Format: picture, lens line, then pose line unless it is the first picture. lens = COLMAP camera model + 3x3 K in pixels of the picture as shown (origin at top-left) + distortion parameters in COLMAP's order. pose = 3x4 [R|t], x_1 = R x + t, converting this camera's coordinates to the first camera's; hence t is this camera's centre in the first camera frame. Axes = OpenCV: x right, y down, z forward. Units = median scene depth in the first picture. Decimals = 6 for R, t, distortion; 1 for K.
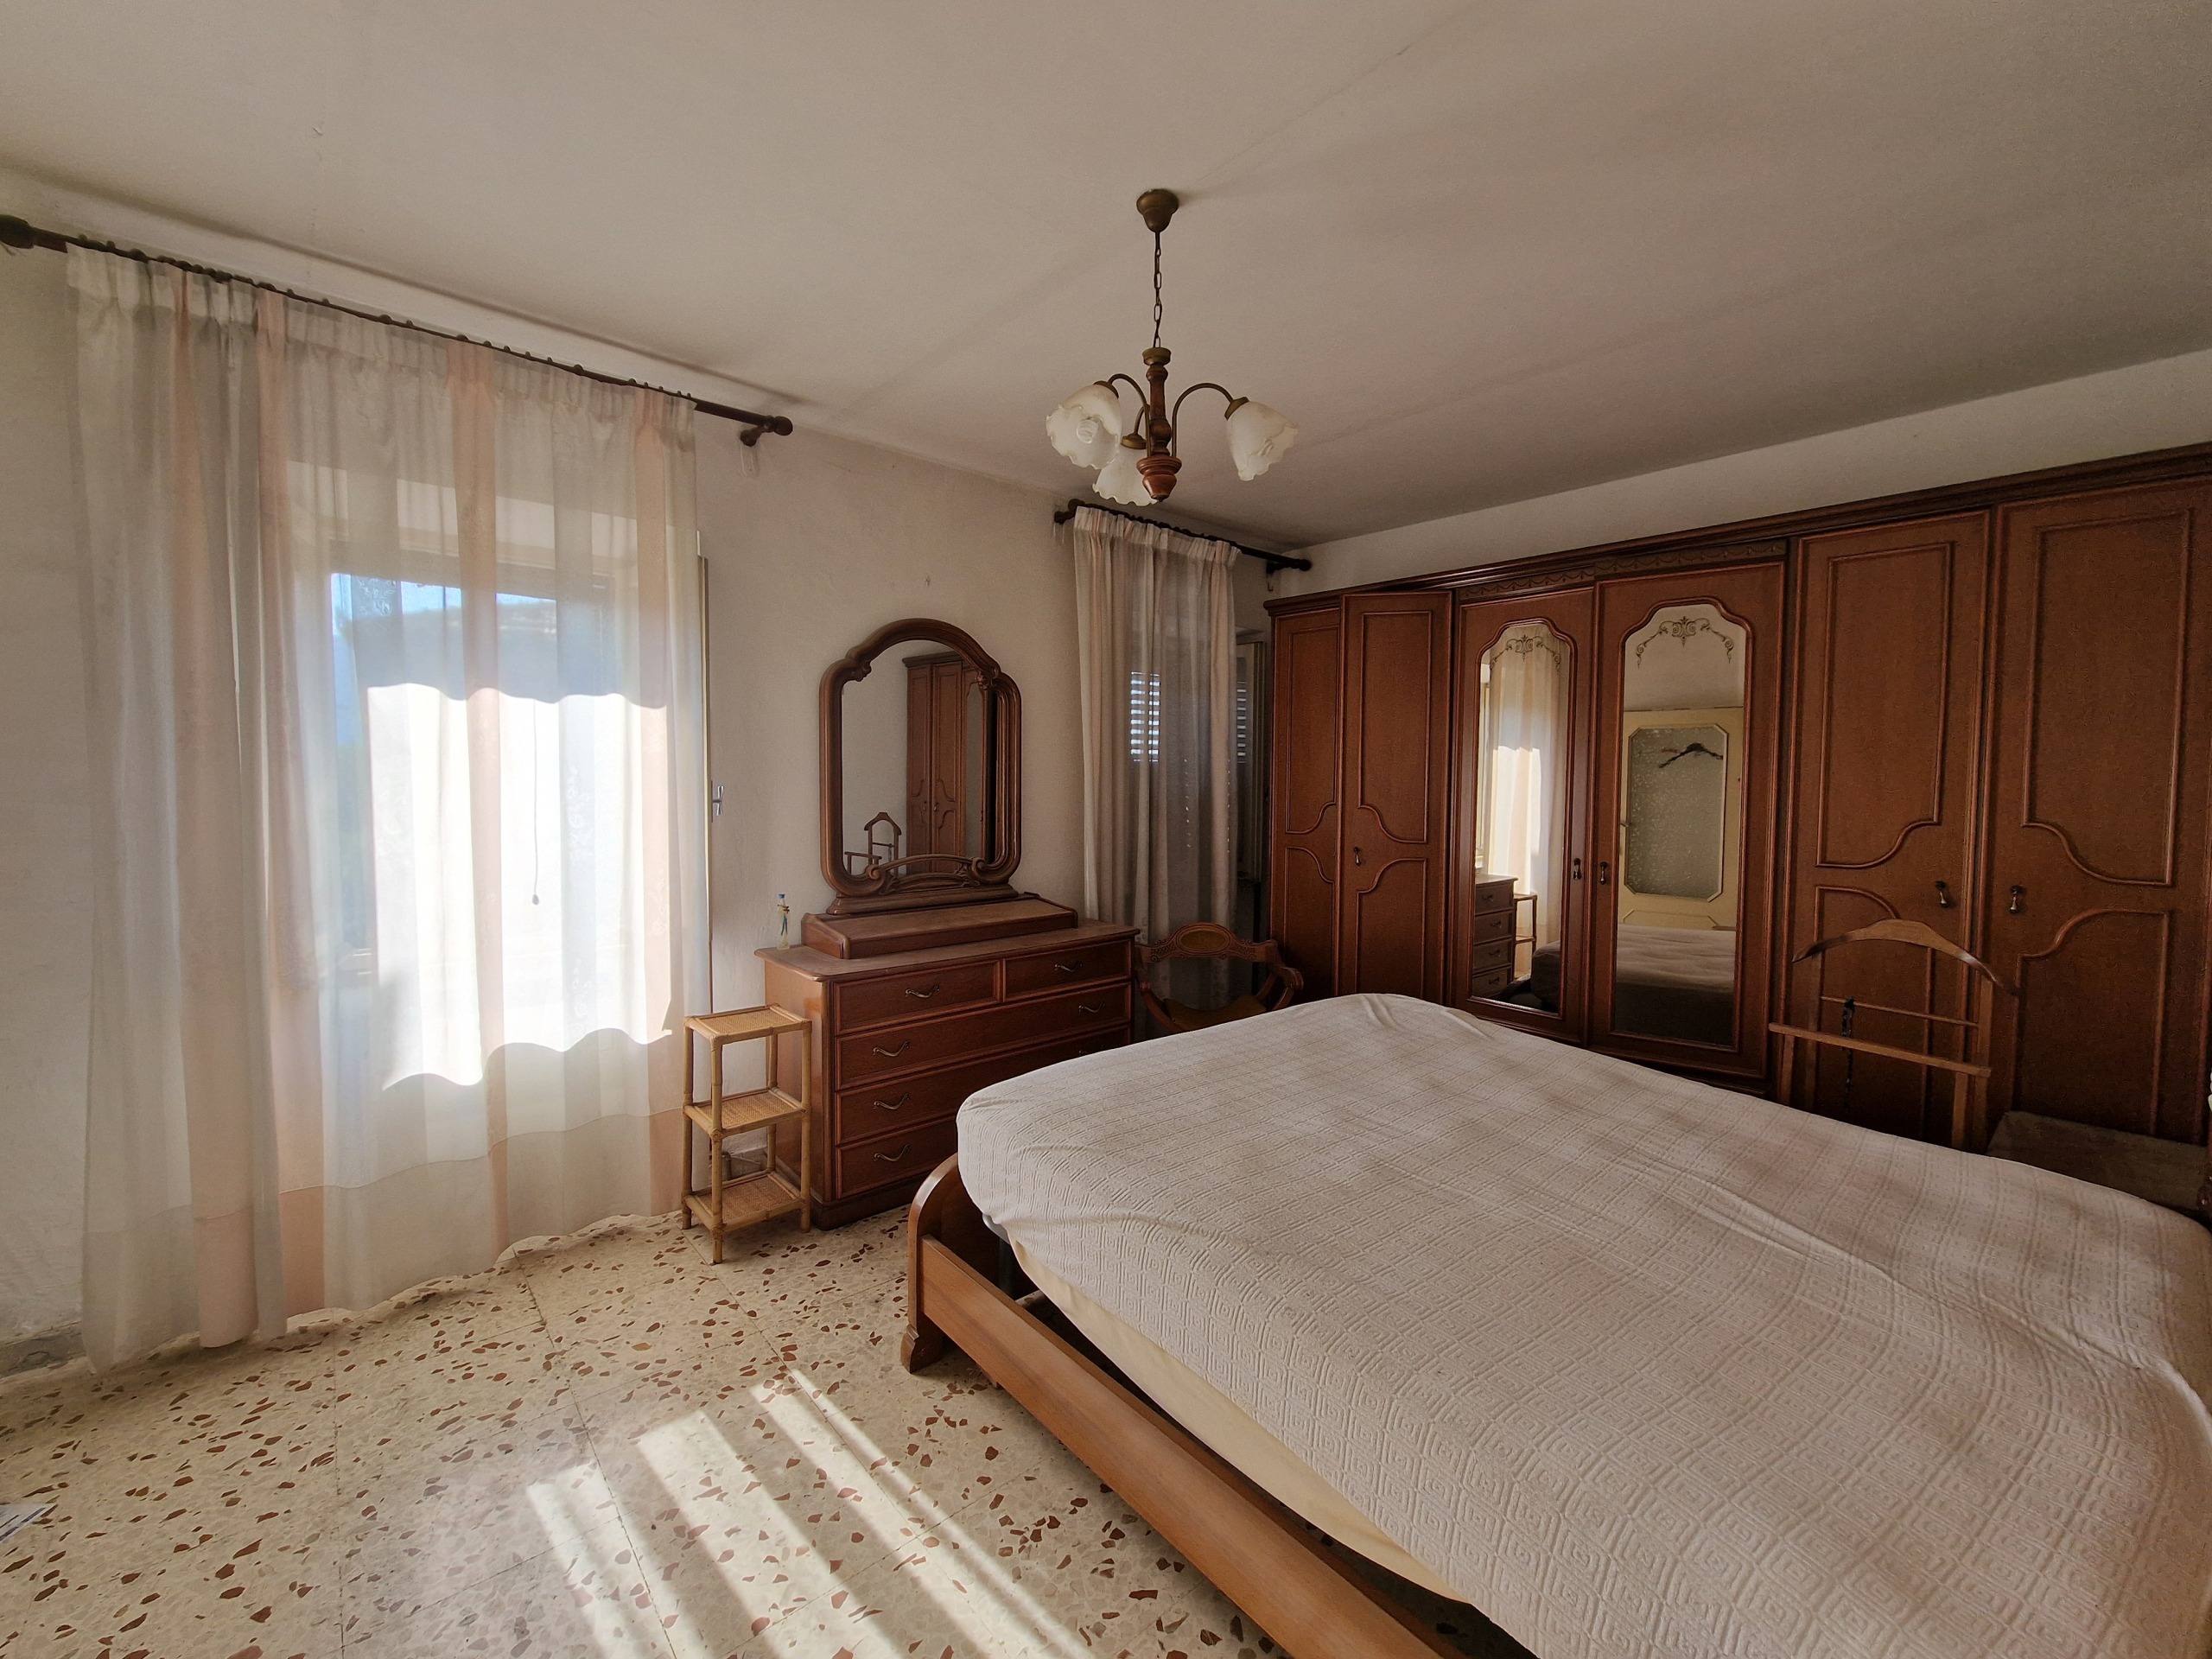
lens RADIAL K [[891.0, 0, 1096.2], [0, 891.0, 820.0], [0, 0, 1]] dist [0.004241, -0.004141]
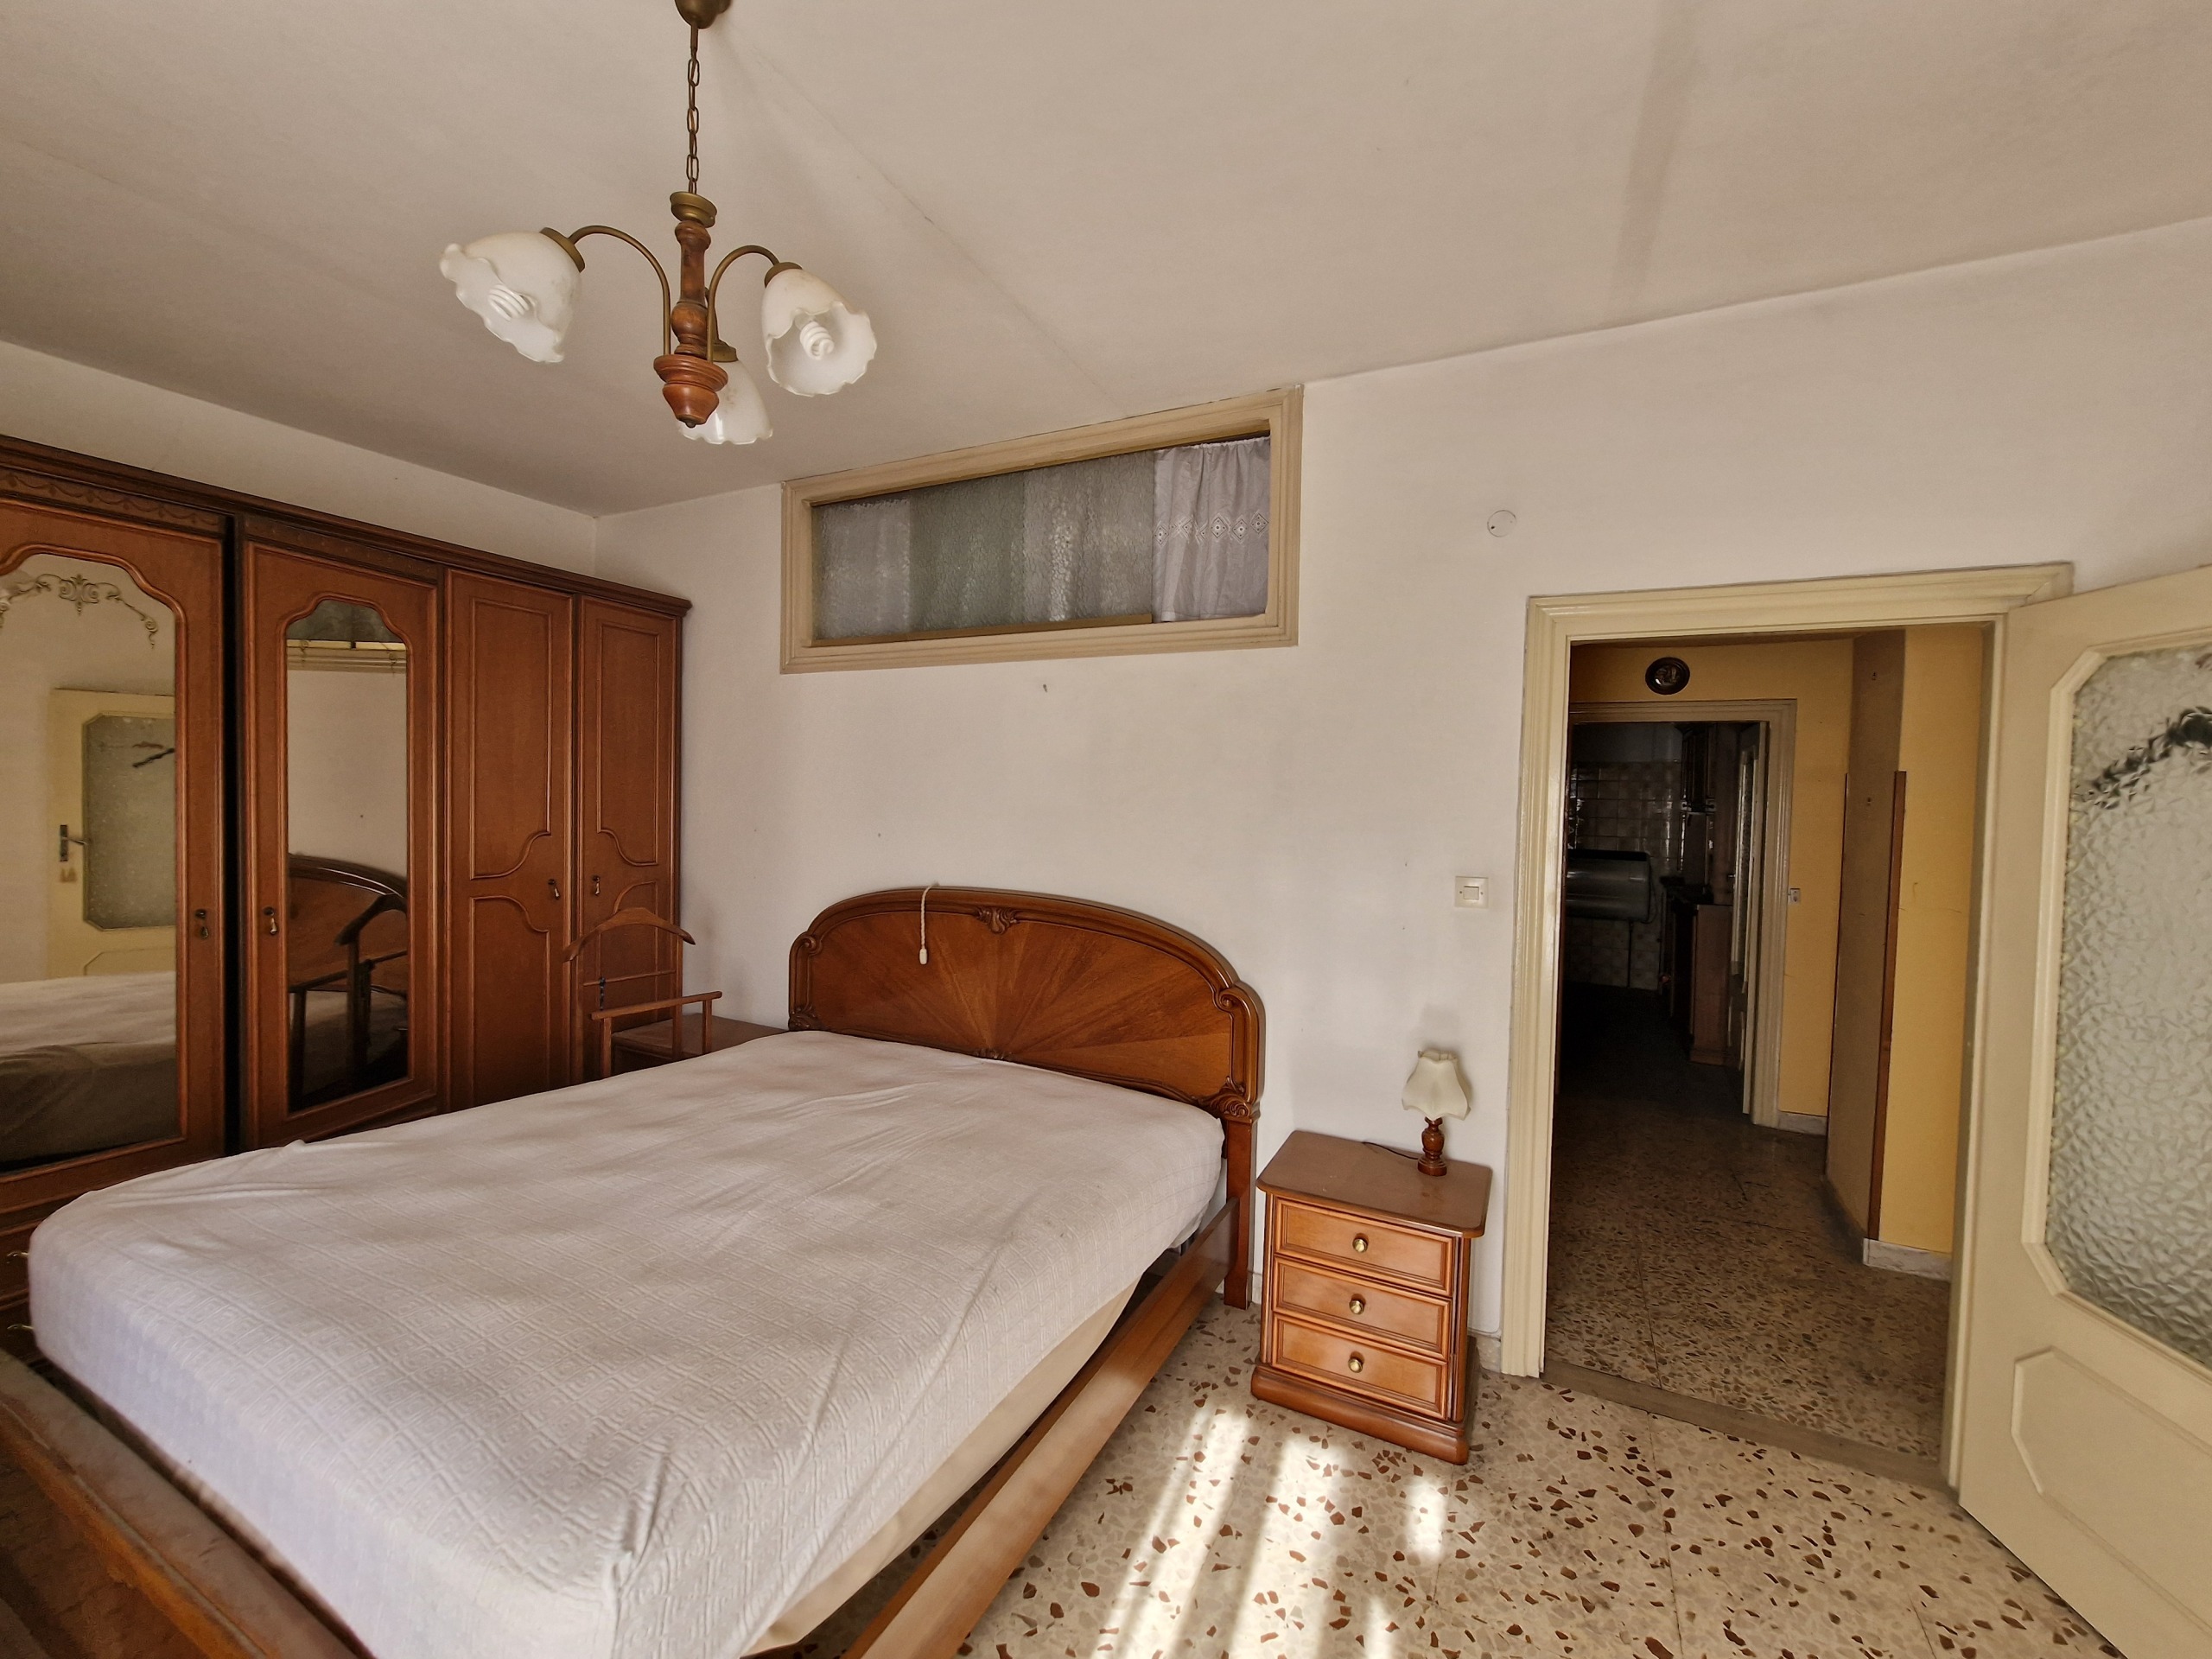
lens RADIAL K [[889.7, 0, 1120.0], [0, 889.7, 817.4], [0, 0, 1]] dist [-0.003603, -0.000581]
pose [[-0.397614, -0.042246, 0.916580, -0.689934], [0.017568, 0.998406, 0.053639, -0.094806], [-0.917384, 0.037430, -0.396238, 0.986679]]
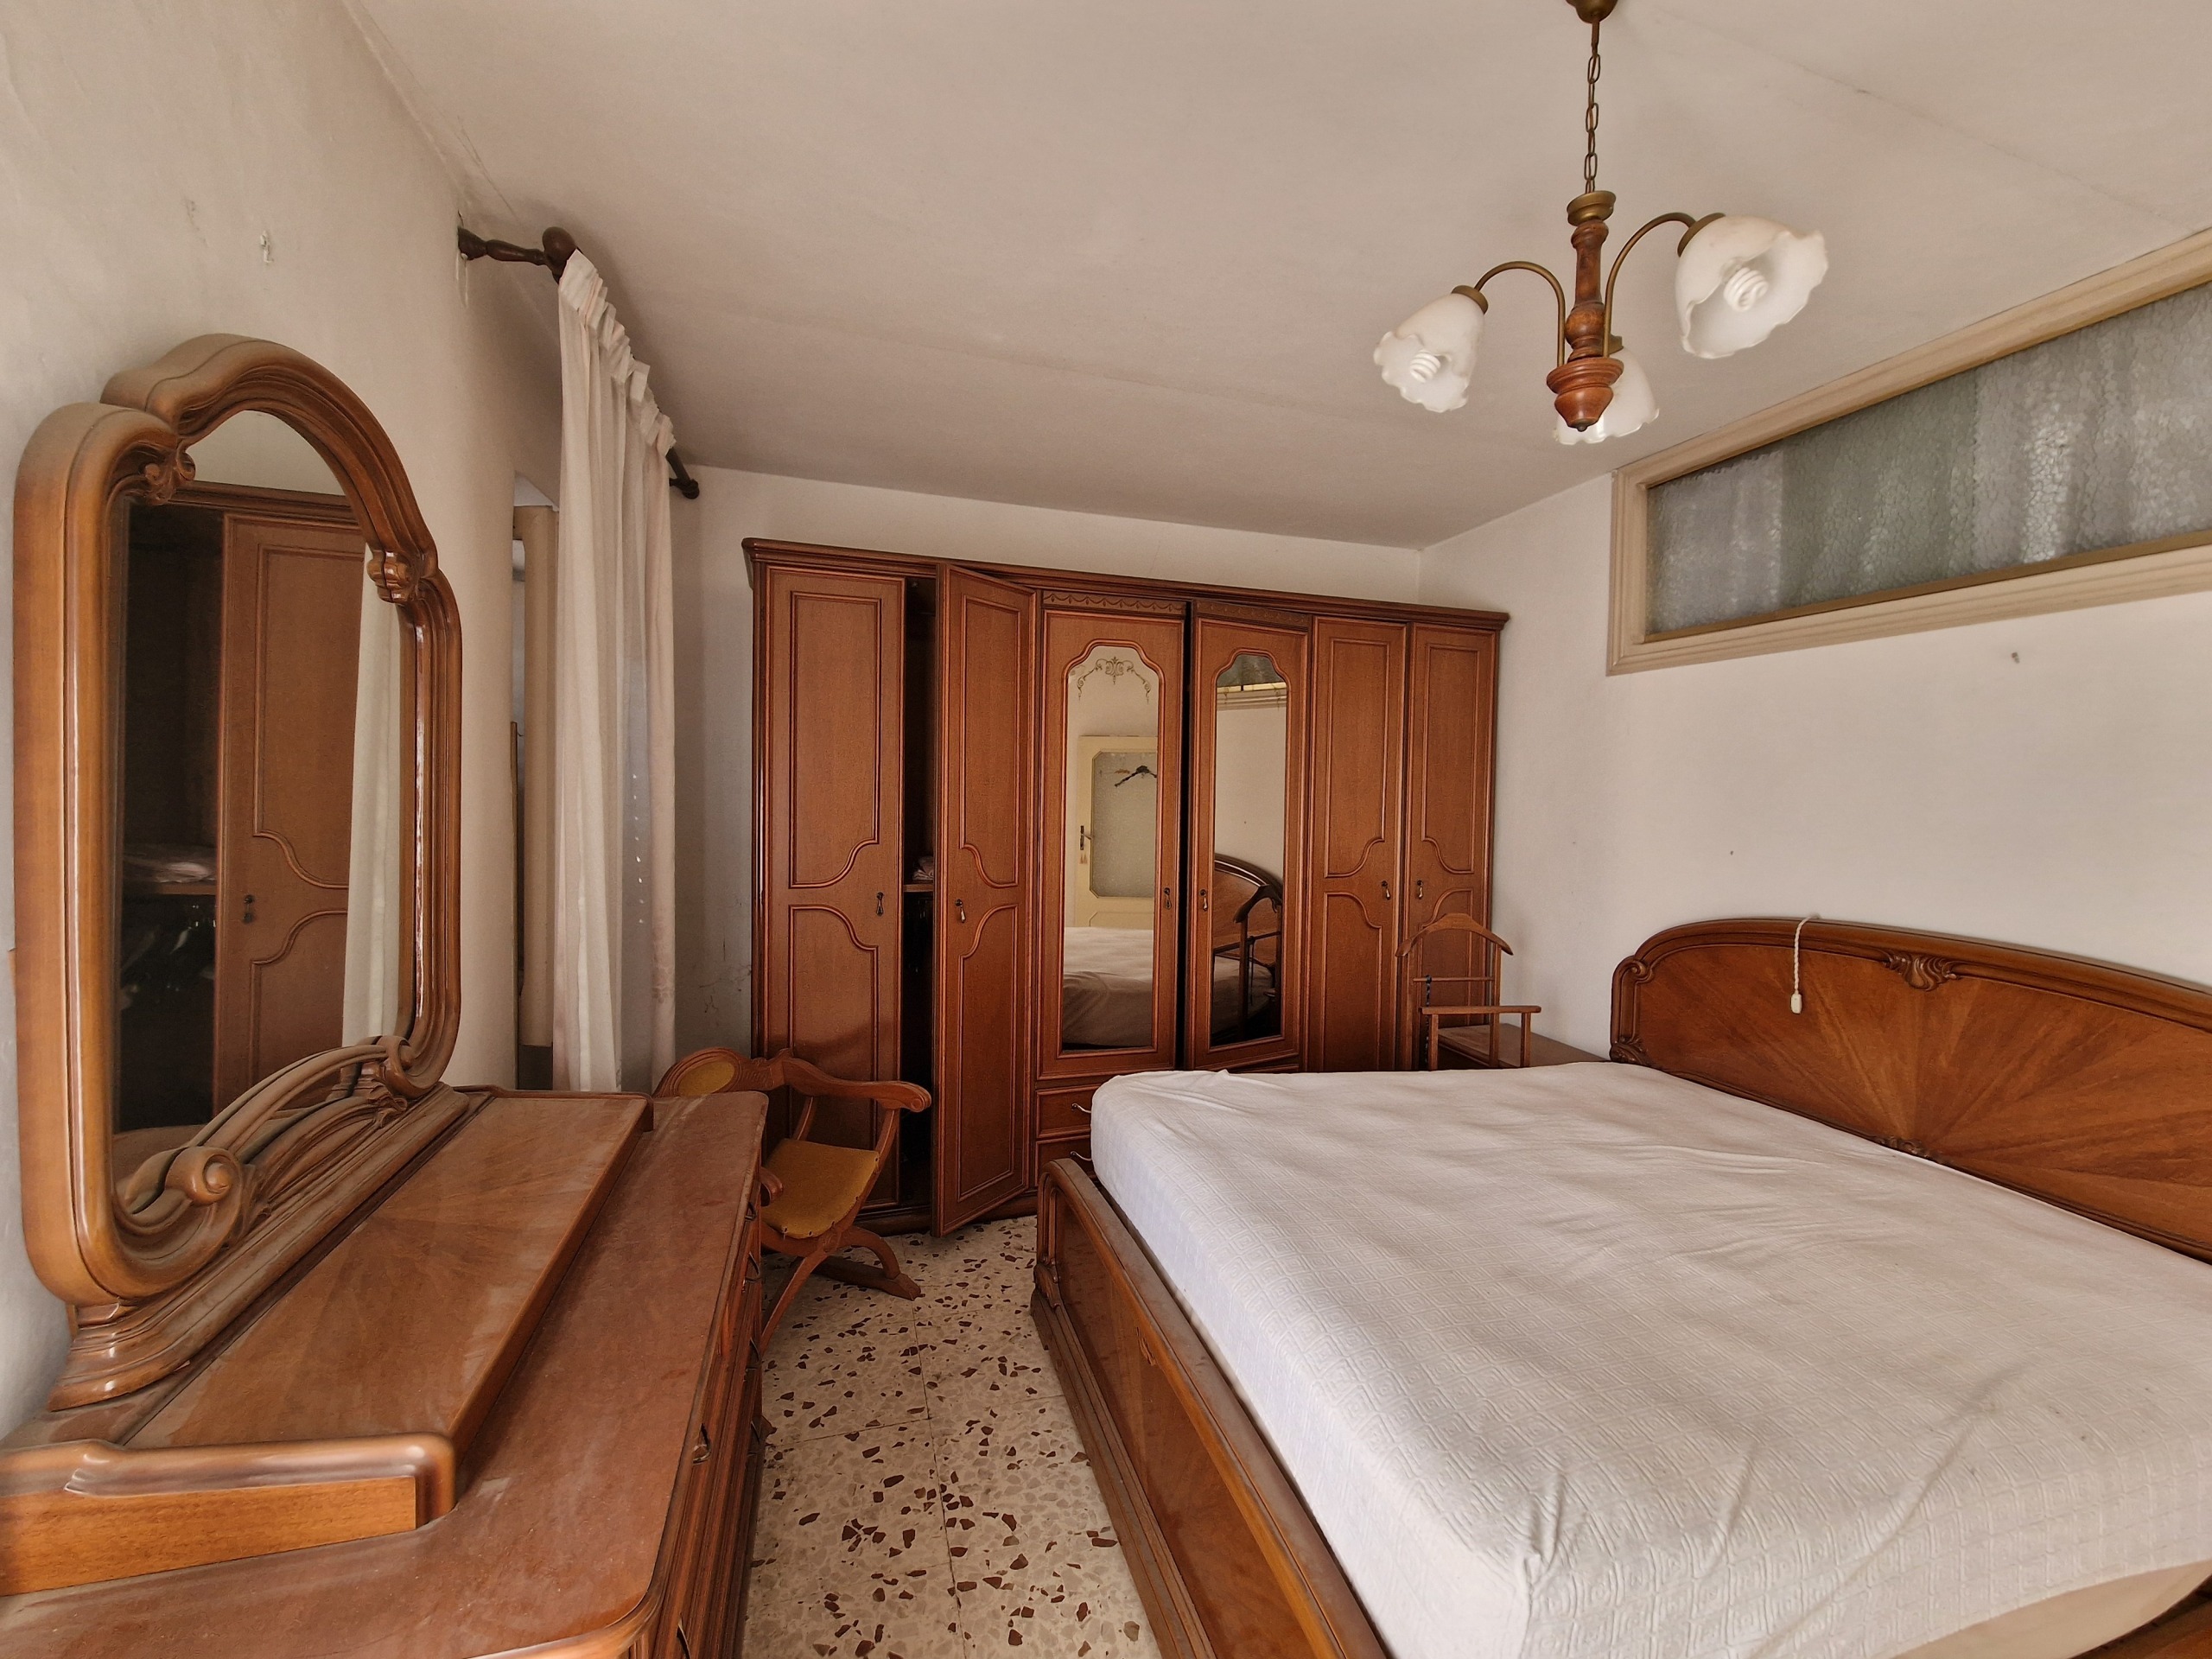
lens RADIAL K [[904.3, 0, 1125.0], [0, 904.3, 814.0], [0, 0, 1]] dist [0.011905, -0.008260]
pose [[0.390270, -0.026435, 0.920321, -0.695193], [0.031427, 0.999388, 0.015379, -0.095018], [-0.920164, 0.022921, 0.390862, 1.064007]]
